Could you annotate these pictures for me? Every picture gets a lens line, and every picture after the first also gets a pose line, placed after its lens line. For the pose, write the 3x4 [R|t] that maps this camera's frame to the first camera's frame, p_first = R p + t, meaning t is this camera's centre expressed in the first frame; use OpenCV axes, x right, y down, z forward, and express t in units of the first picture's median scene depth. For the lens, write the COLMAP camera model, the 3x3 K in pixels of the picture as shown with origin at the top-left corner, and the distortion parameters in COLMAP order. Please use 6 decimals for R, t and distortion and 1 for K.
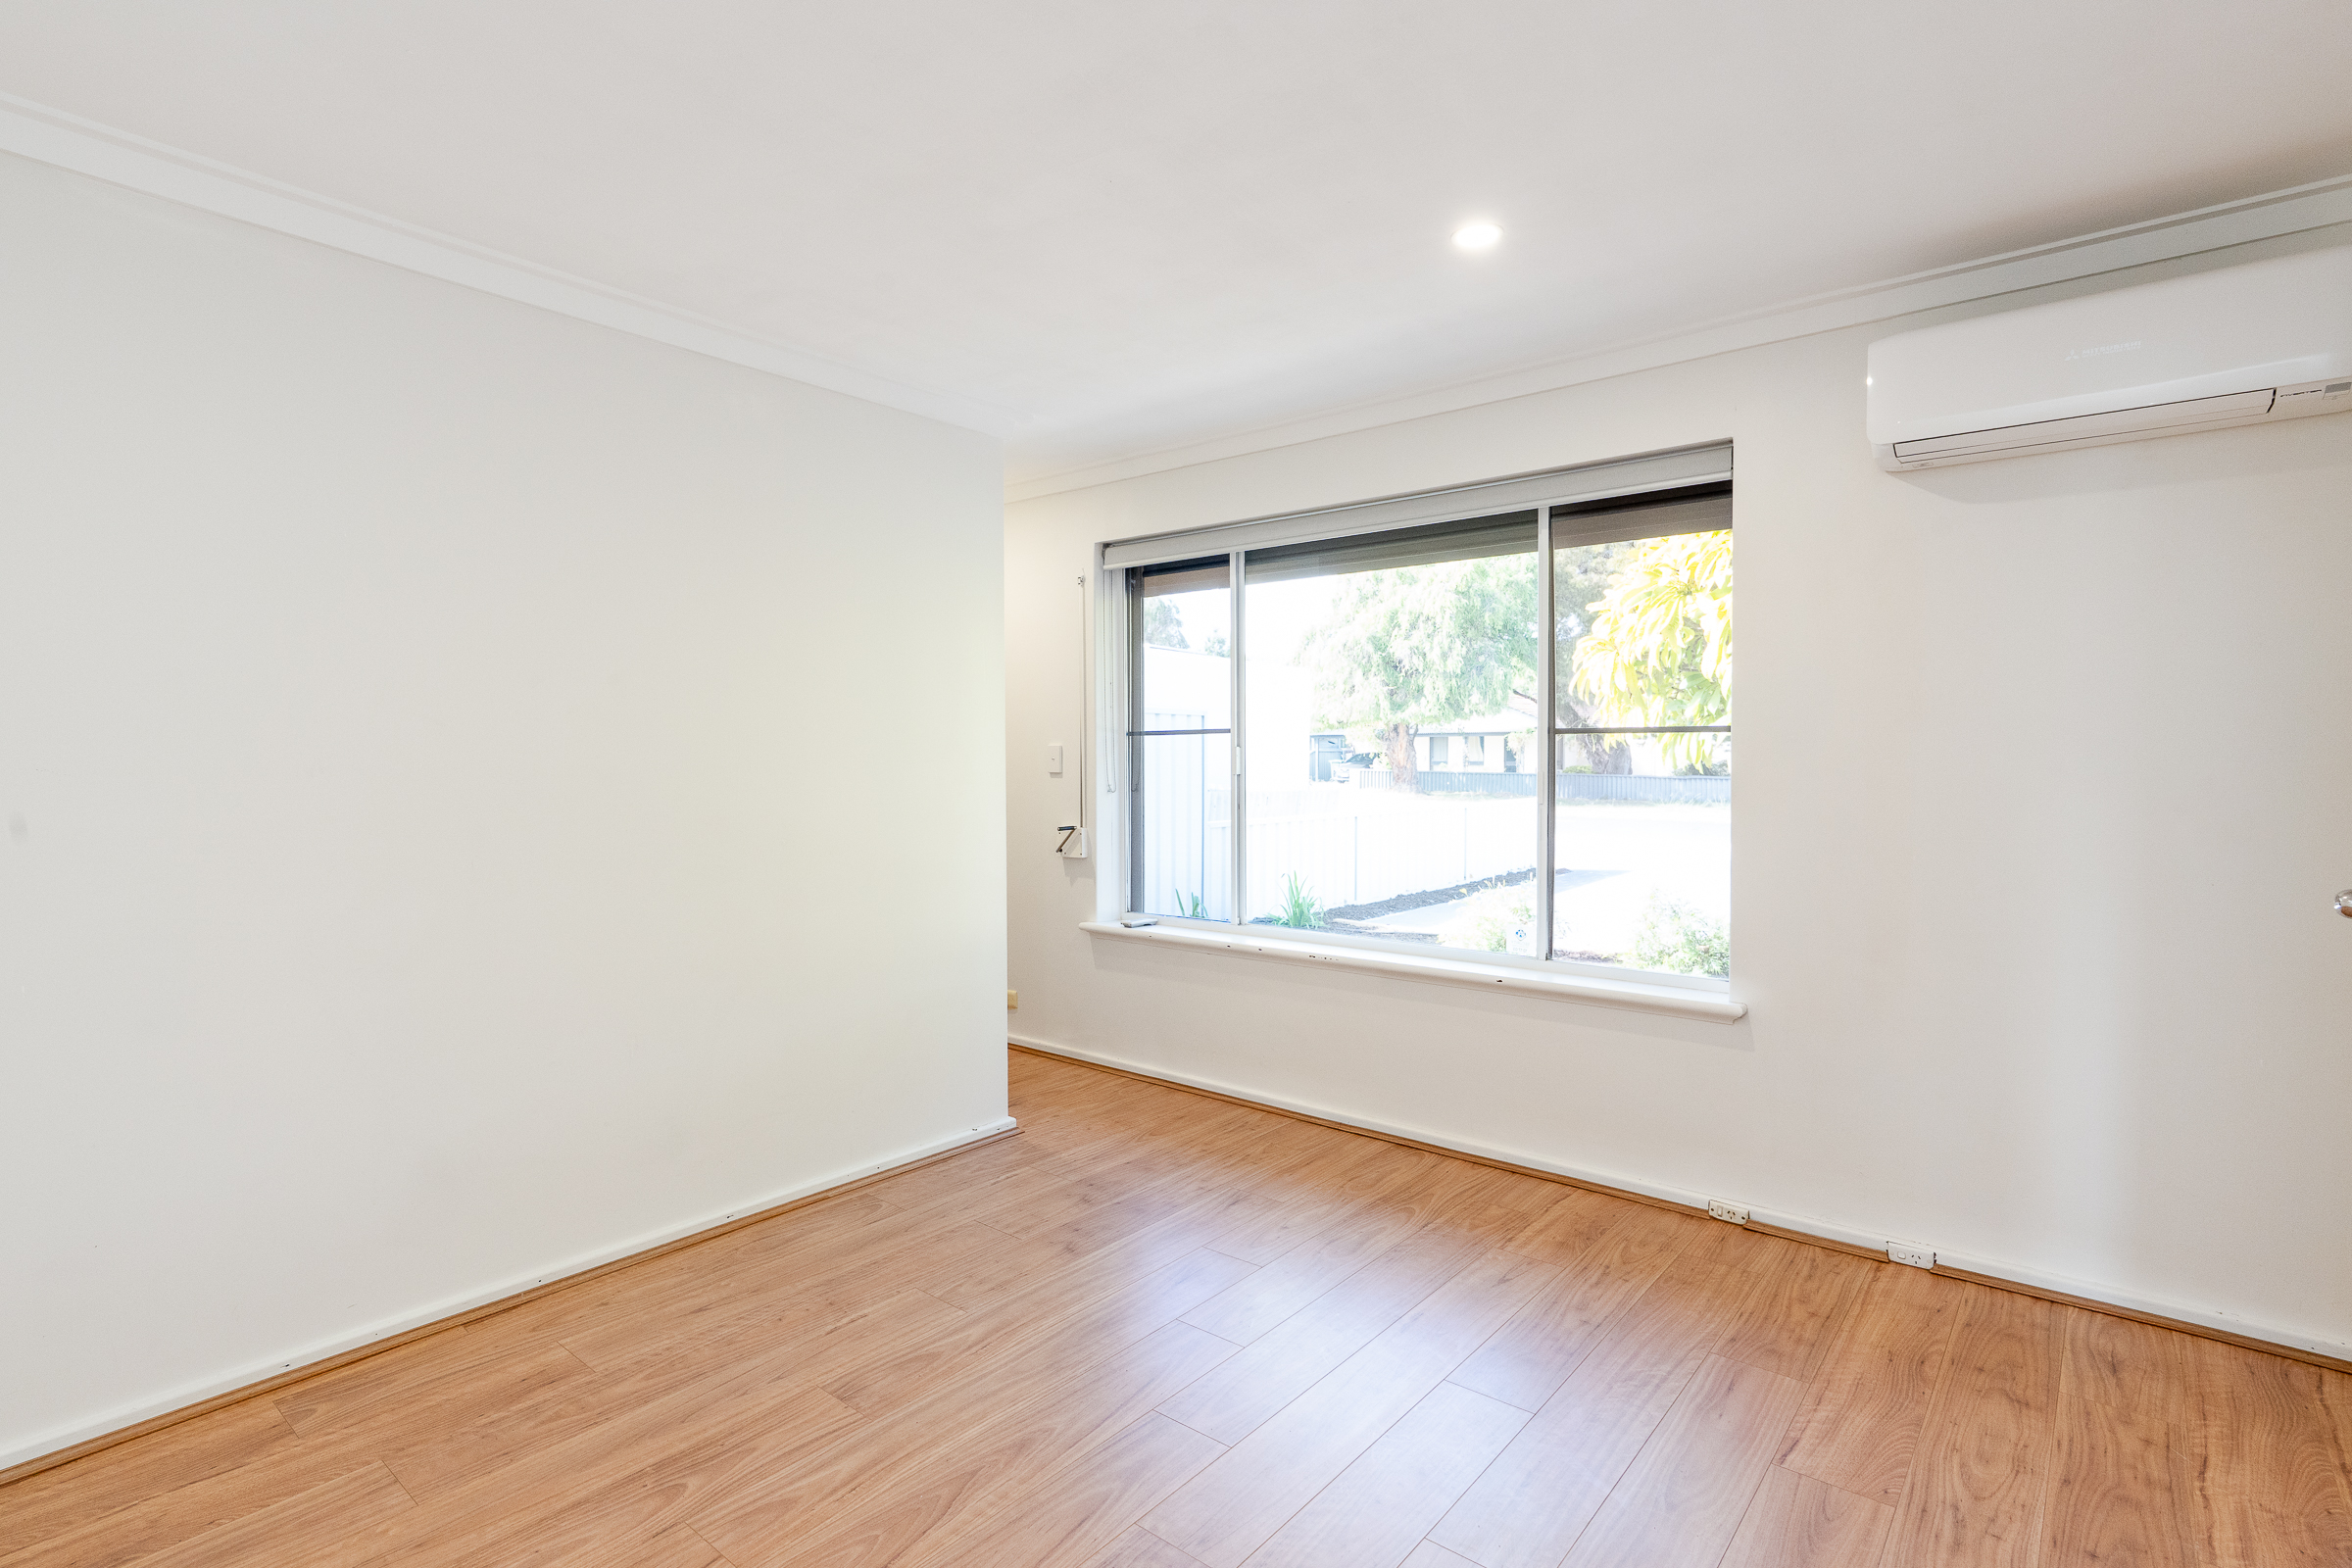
lens RADIAL K [[1141.7, 0, 1176.0], [0, 1141.7, 784.0], [0, 0, 1]] dist [-0.042293, 0.015065]
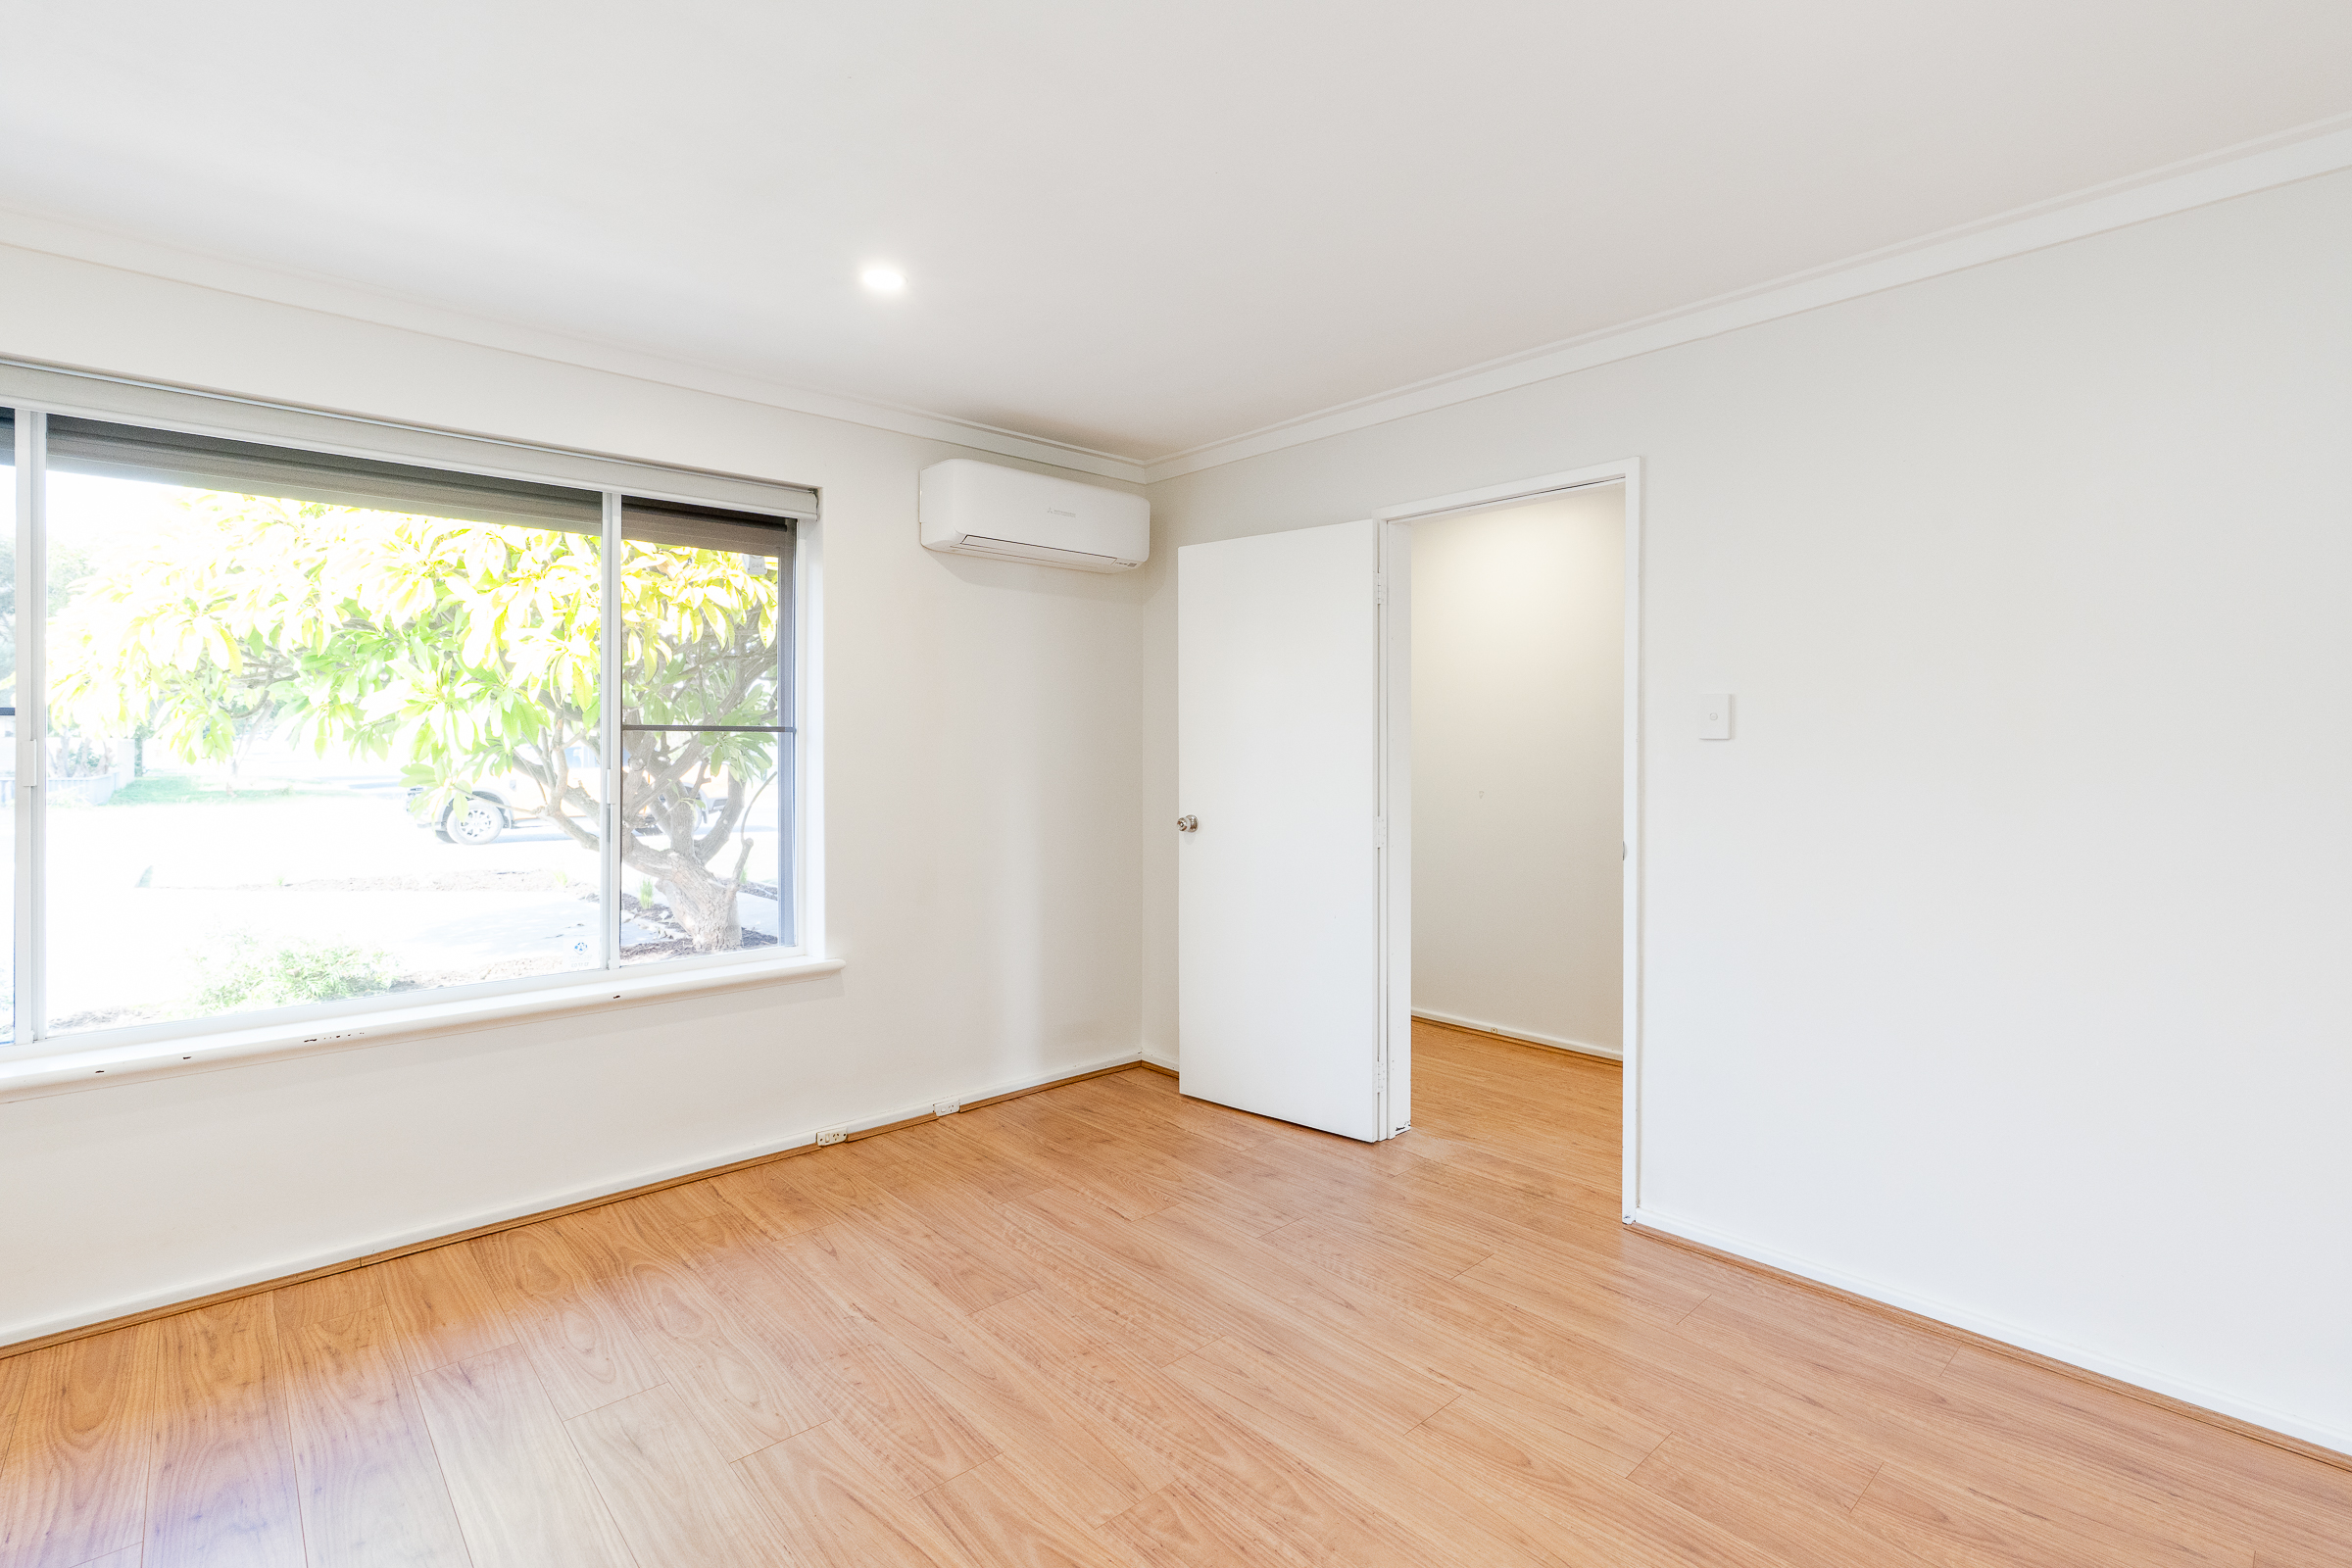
lens RADIAL K [[1072.5, 0, 1177.6], [0, 1072.5, 742.1], [0, 0, 1]] dist [-0.001208, -0.000906]
pose [[0.132570, 0.007868, 0.991142, -0.556247], [0.027458, 0.999556, -0.011607, -0.011498], [-0.990793, 0.028753, 0.132295, 0.453560]]
